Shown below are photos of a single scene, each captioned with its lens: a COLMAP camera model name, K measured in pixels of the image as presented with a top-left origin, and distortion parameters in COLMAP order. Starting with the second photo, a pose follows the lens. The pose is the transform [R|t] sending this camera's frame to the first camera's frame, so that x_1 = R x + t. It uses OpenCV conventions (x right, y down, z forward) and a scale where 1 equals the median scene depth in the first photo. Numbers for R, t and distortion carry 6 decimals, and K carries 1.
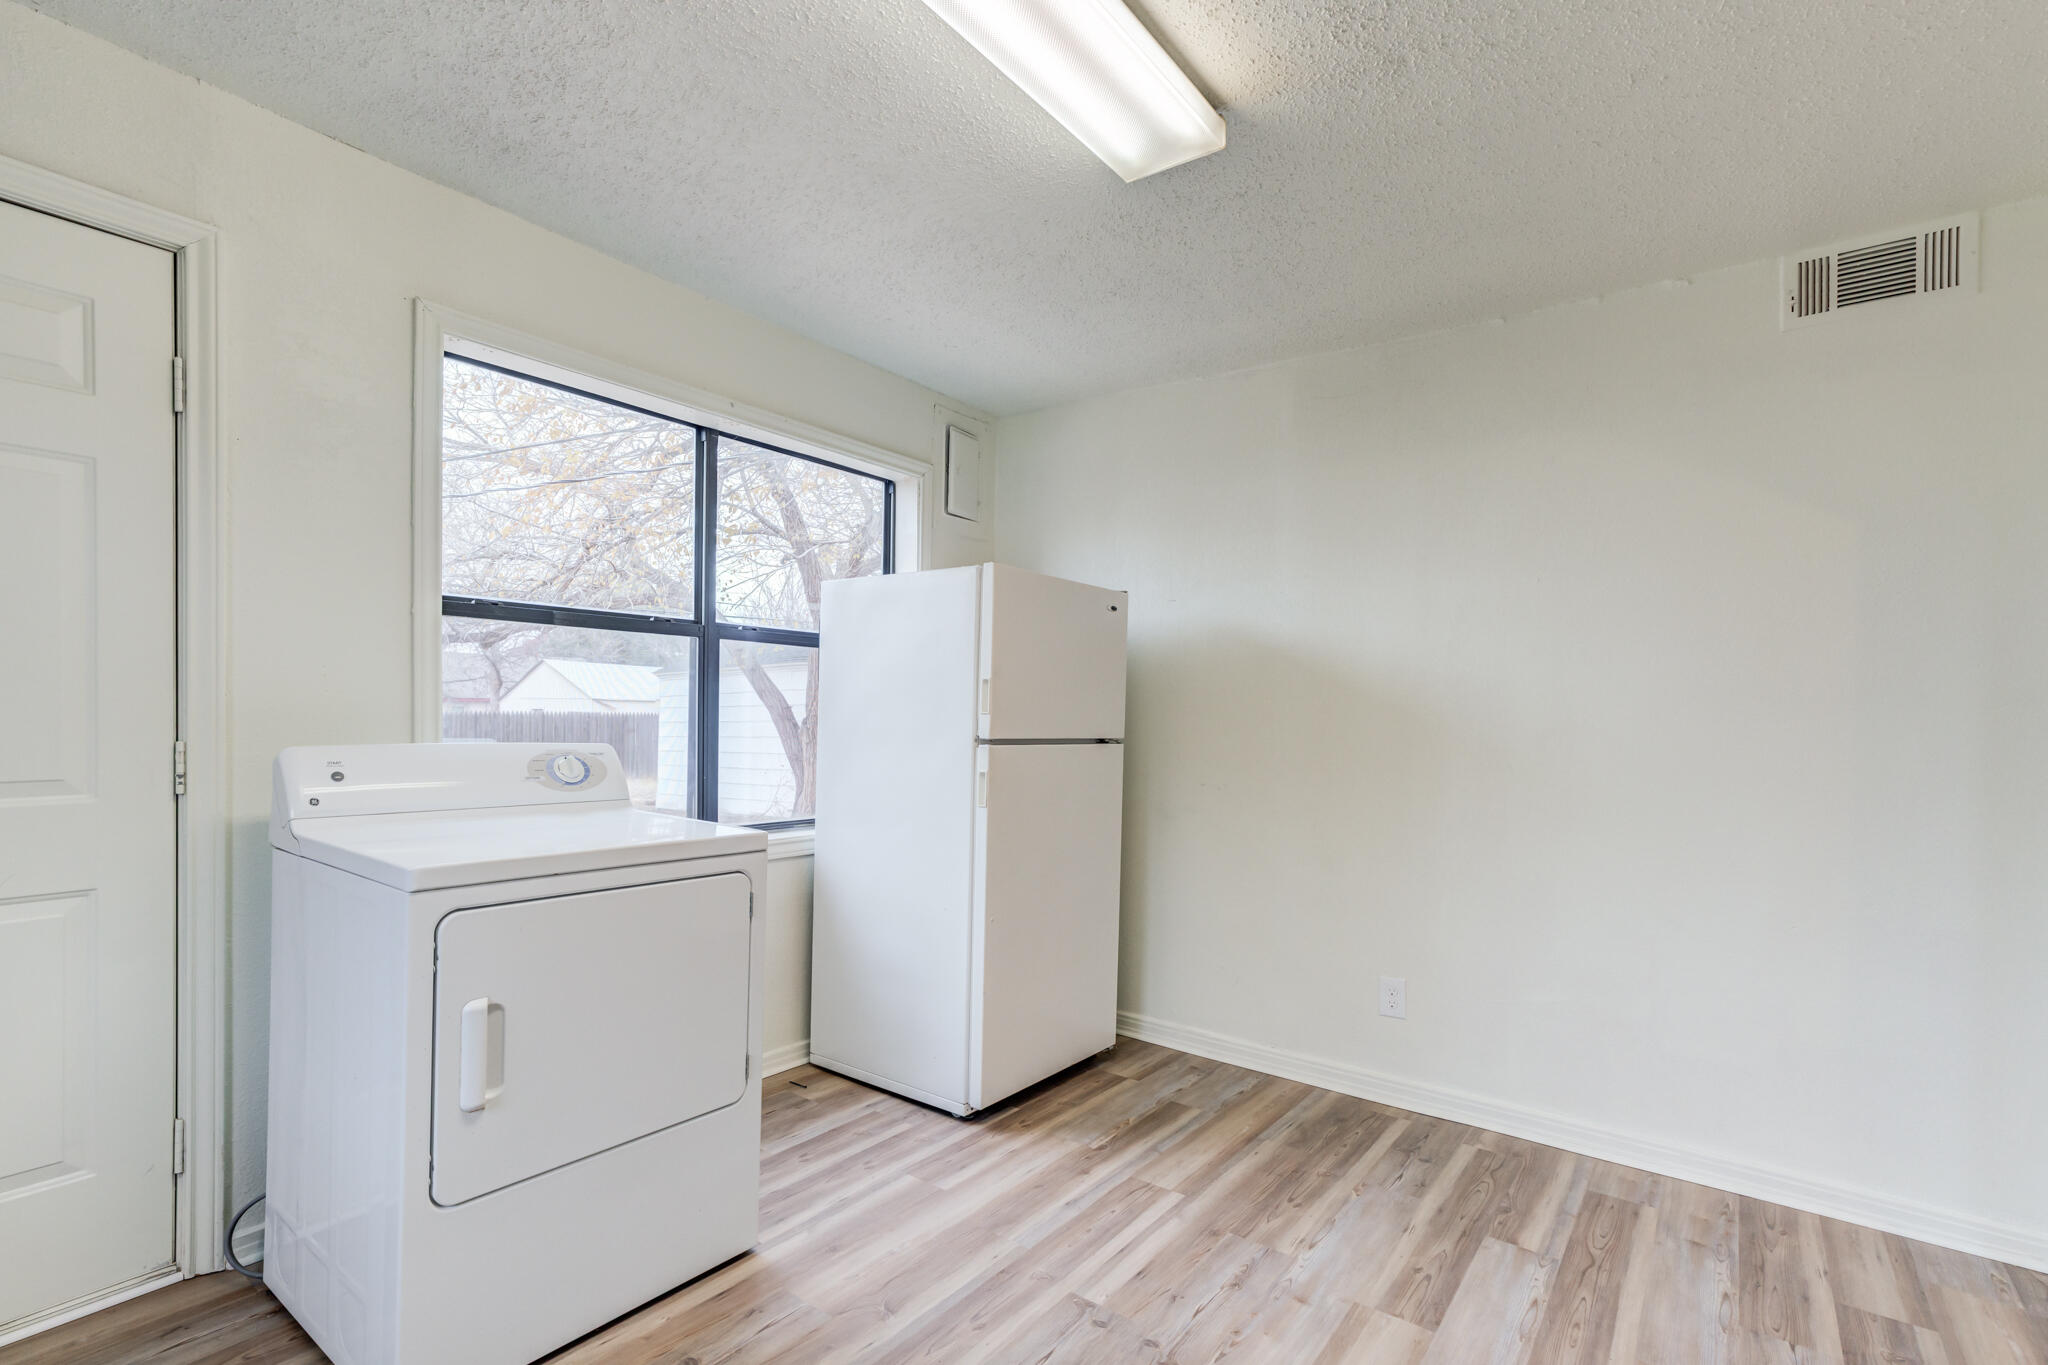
lens RADIAL K [[956.1, 0, 1026.2], [0, 956.1, 738.3], [0, 0, 1]] dist [-0.025223, 0.016882]
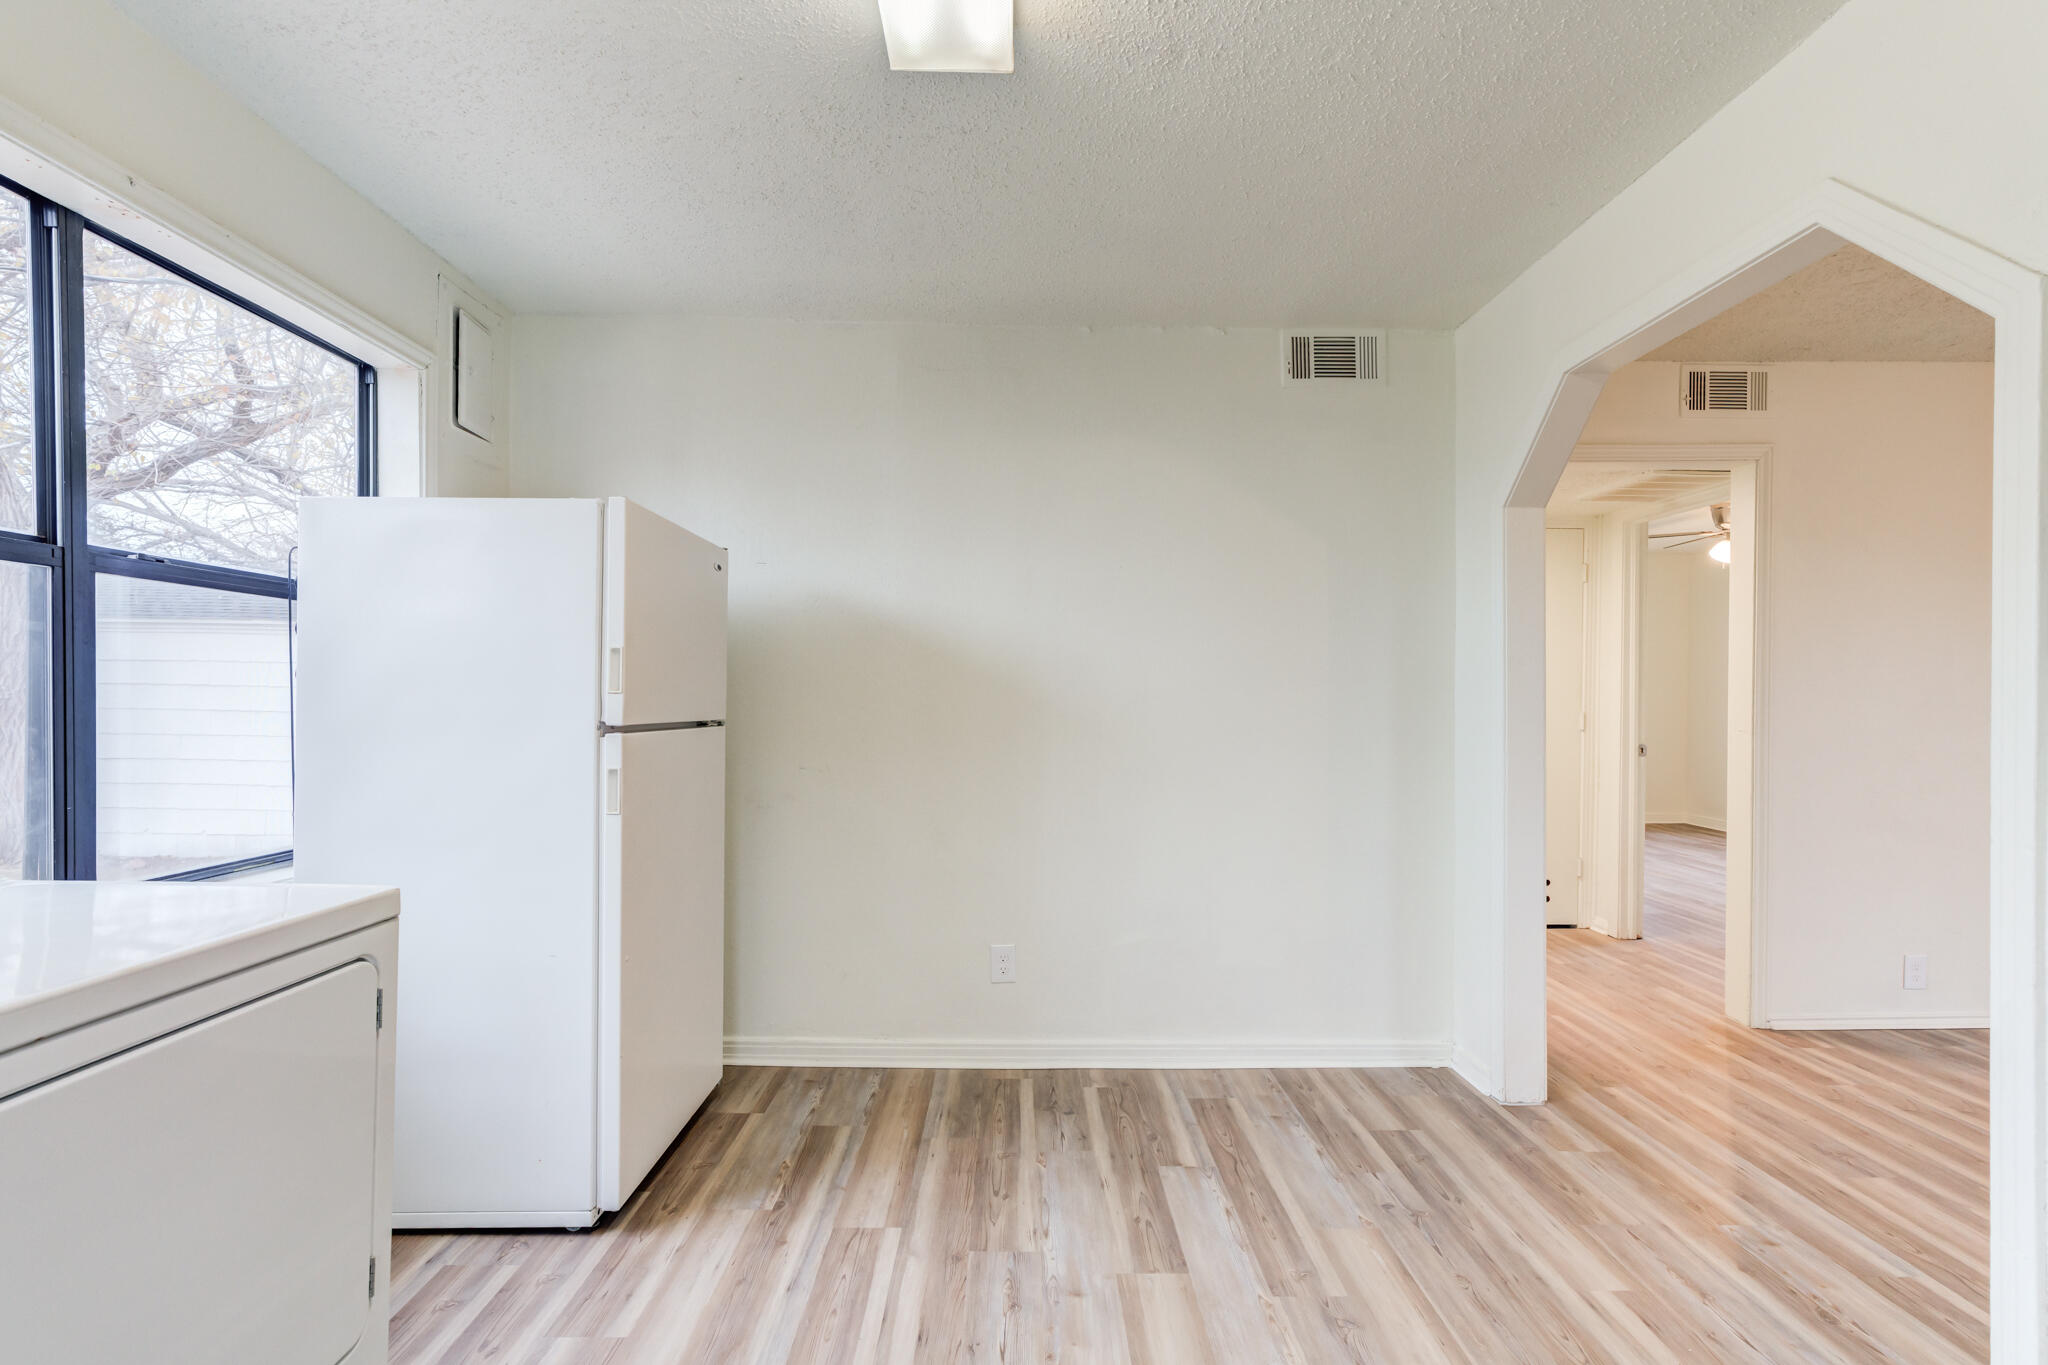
lens RADIAL K [[941.7, 0, 1034.8], [0, 941.7, 705.9], [0, 0, 1]] dist [-0.024161, 0.016423]
pose [[0.787940, -0.020371, 0.615415, -0.241447], [0.024803, 0.999691, 0.001335, -0.007826], [-0.615252, 0.014212, 0.788202, 0.200136]]
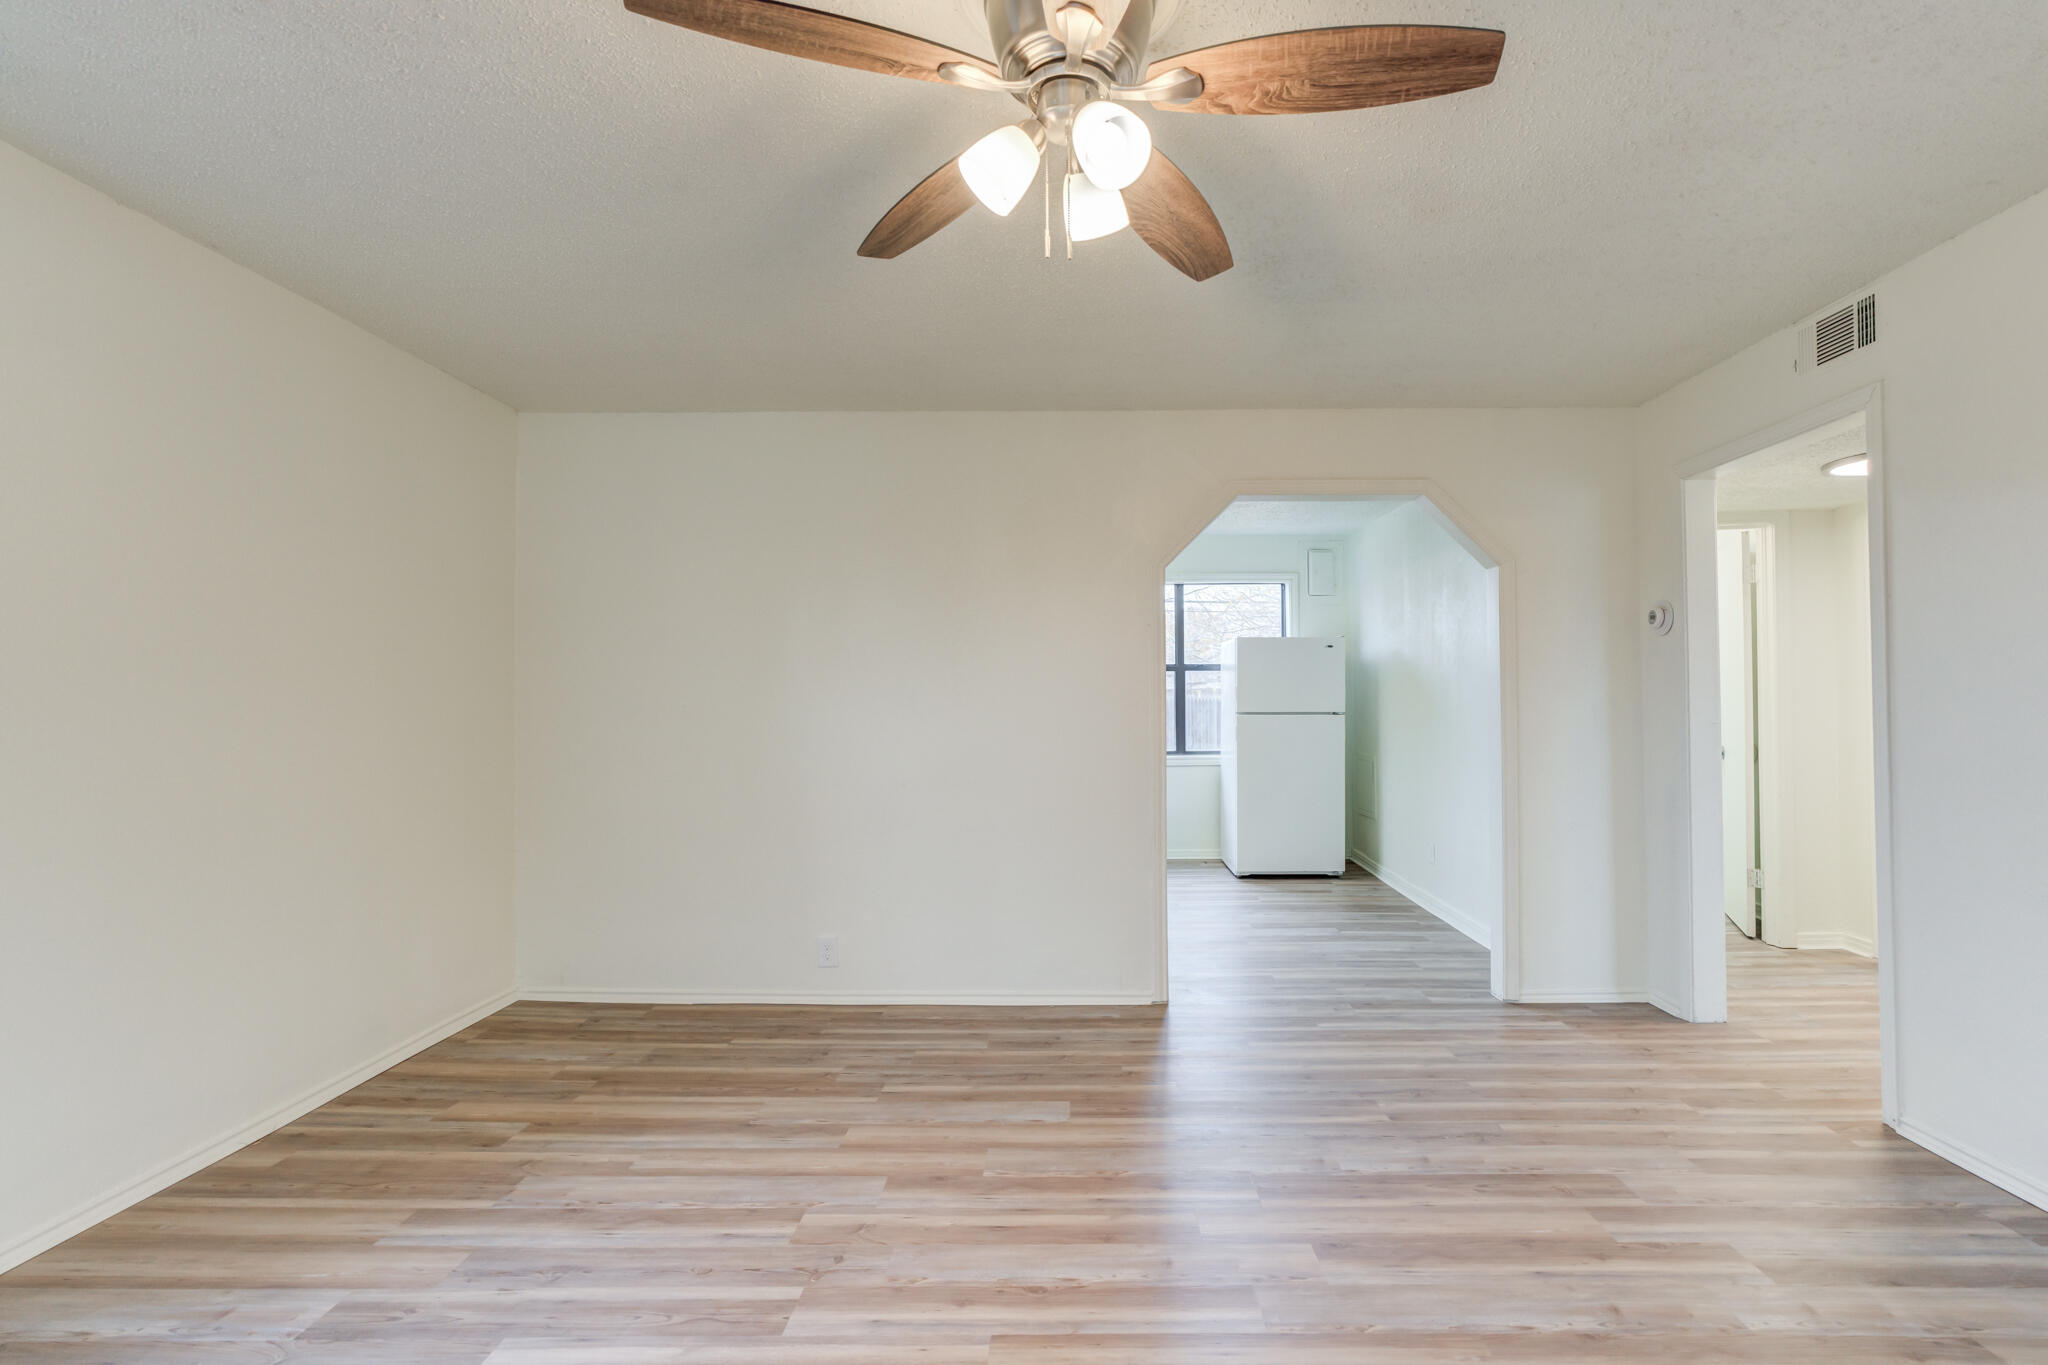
lens RADIAL K [[942.2, 0, 1024.1], [0, 942.2, 691.0], [0, 0, 1]] dist [0.002400, 0.000598]
pose [[0.553642, -0.029865, -0.832219, 1.566295], [0.001785, 0.999397, -0.034676, 0.027657], [0.832753, 0.017712, 0.553362, -0.692687]]
